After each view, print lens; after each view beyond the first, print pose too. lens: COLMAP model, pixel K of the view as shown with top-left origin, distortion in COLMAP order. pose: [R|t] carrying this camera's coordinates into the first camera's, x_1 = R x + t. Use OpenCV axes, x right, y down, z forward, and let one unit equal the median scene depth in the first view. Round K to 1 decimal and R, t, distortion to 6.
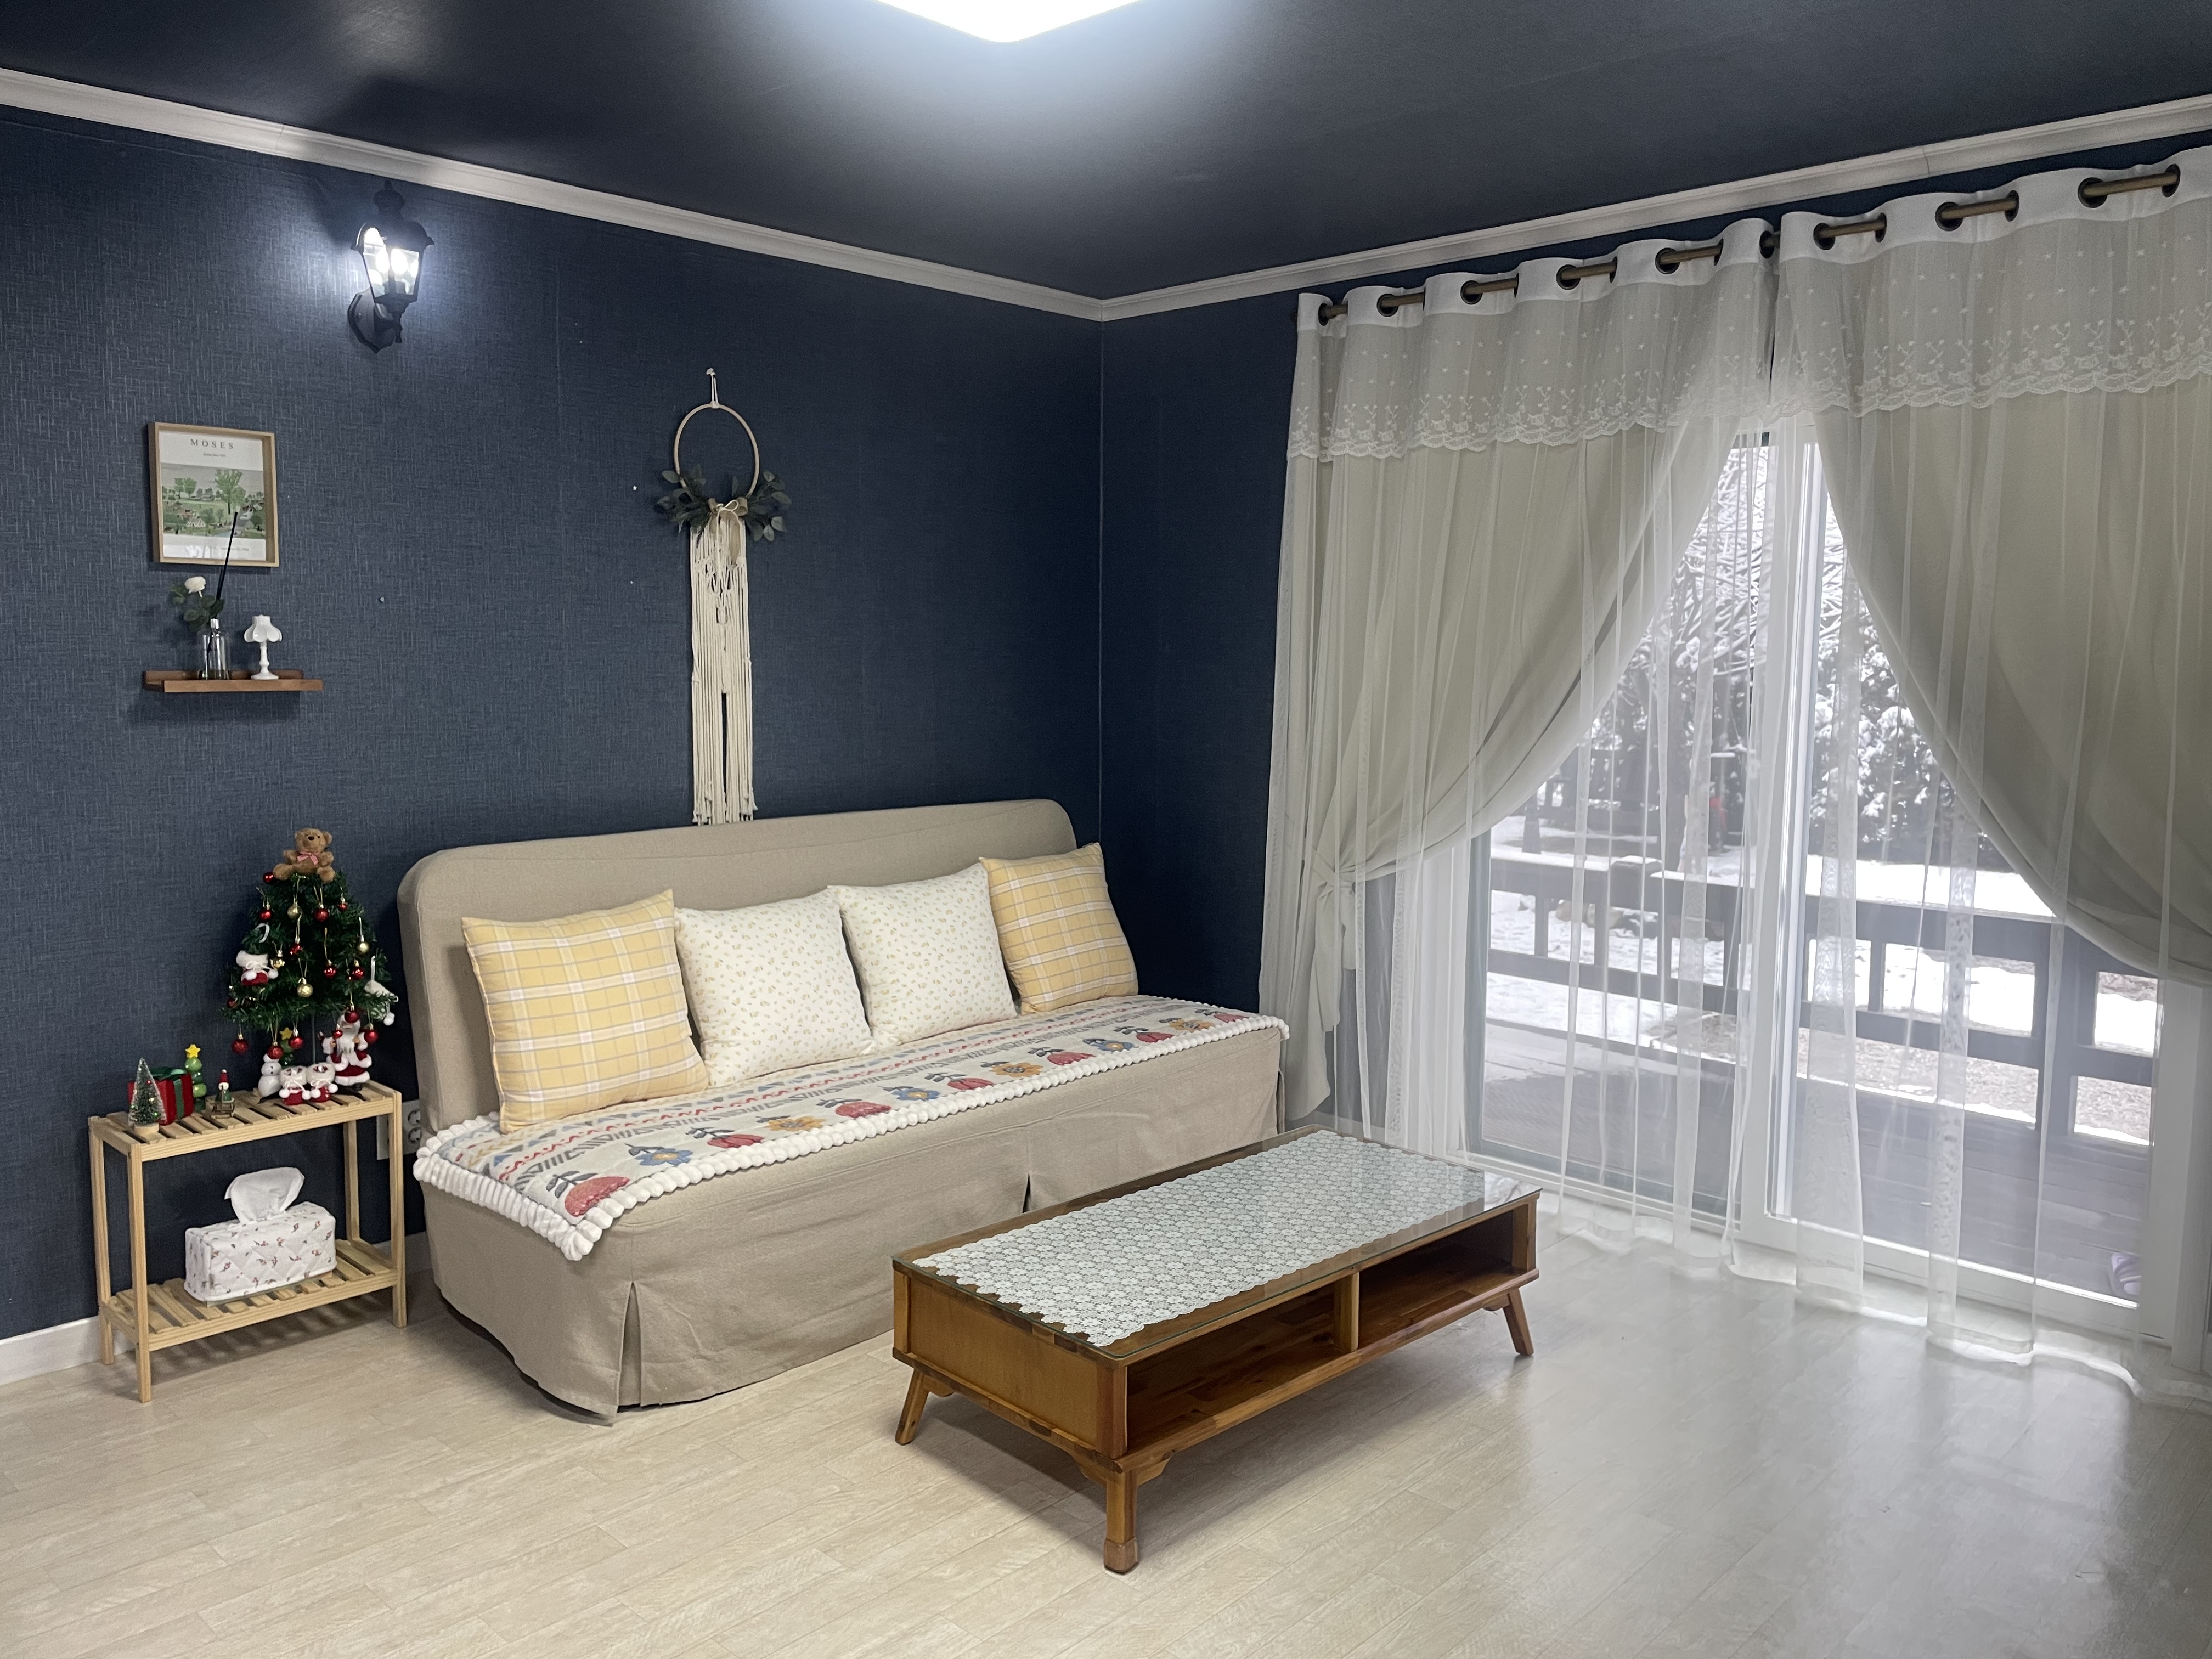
lens RADIAL K [[1681.2, 0, 1099.0], [0, 1681.2, 815.1], [0, 0, 1]] dist [0.042925, -0.021127]
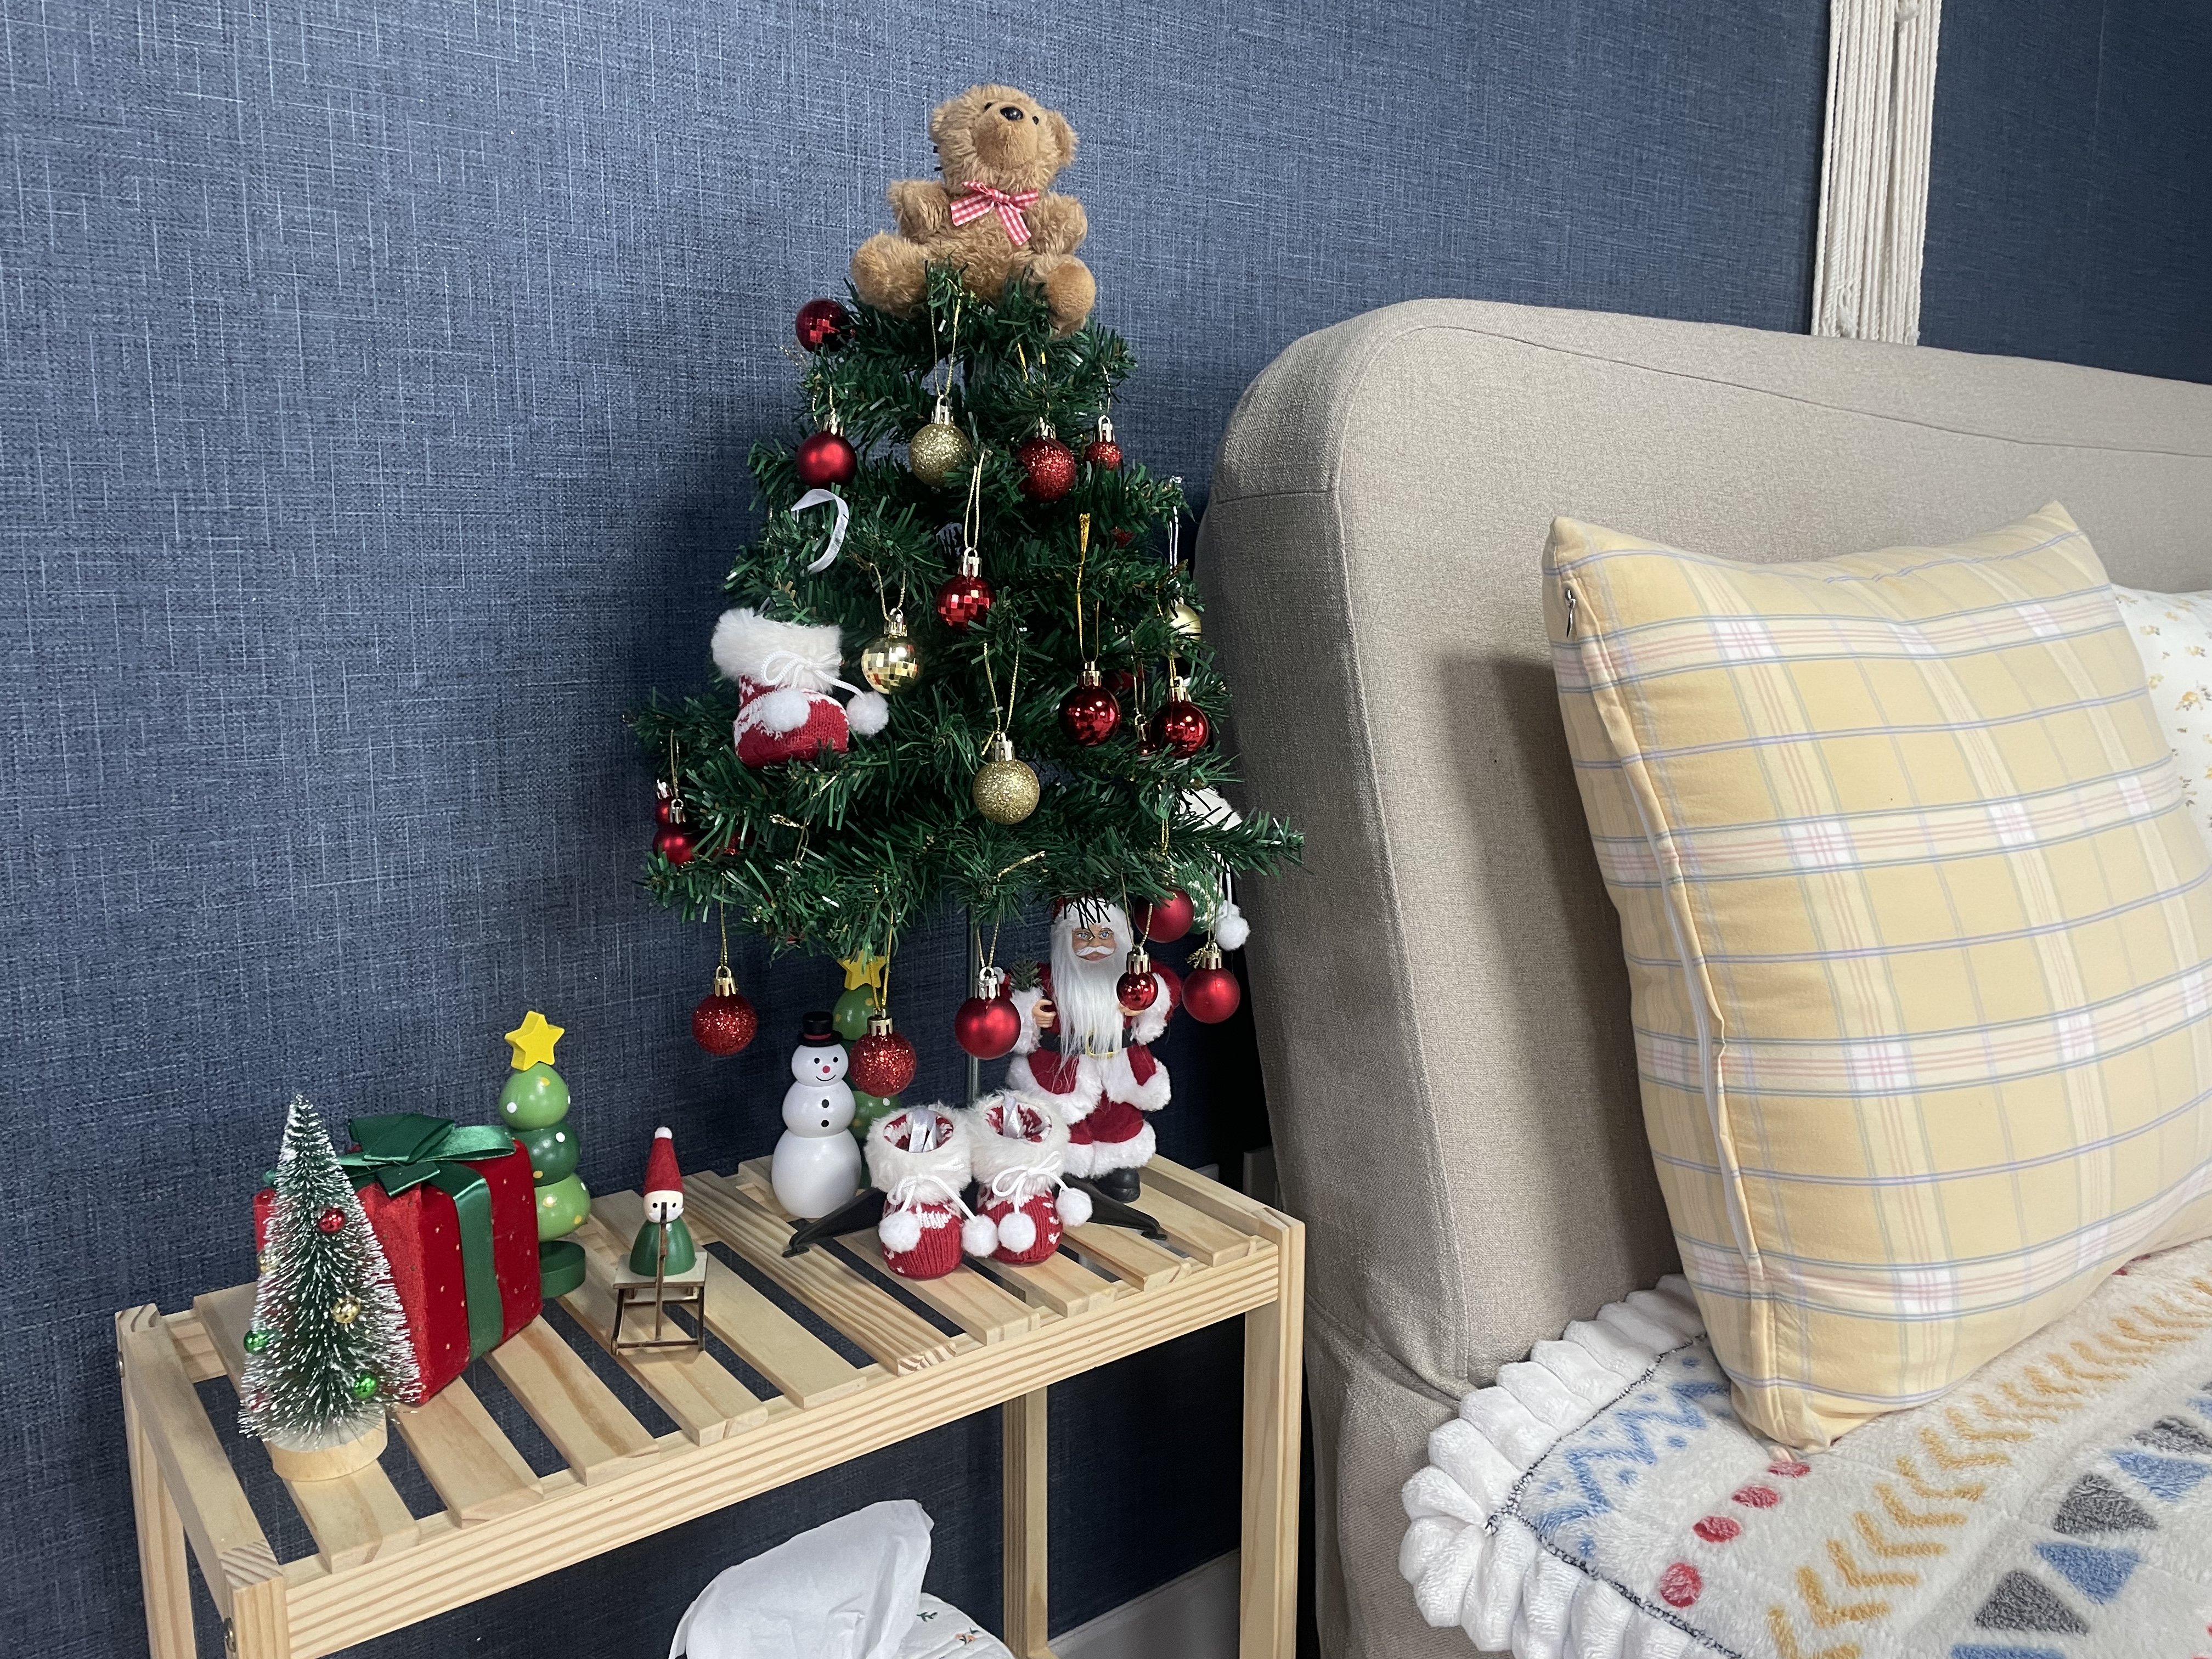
lens RADIAL K [[1681.2, 0, 1111.3], [0, 1681.2, 819.3], [0, 0, 1]] dist [0.042925, -0.021127]
pose [[0.988661, 0.024933, -0.148081, -0.415101], [-0.014934, 0.997556, 0.068255, 0.090298], [0.149421, -0.065270, 0.986617, 0.773560]]
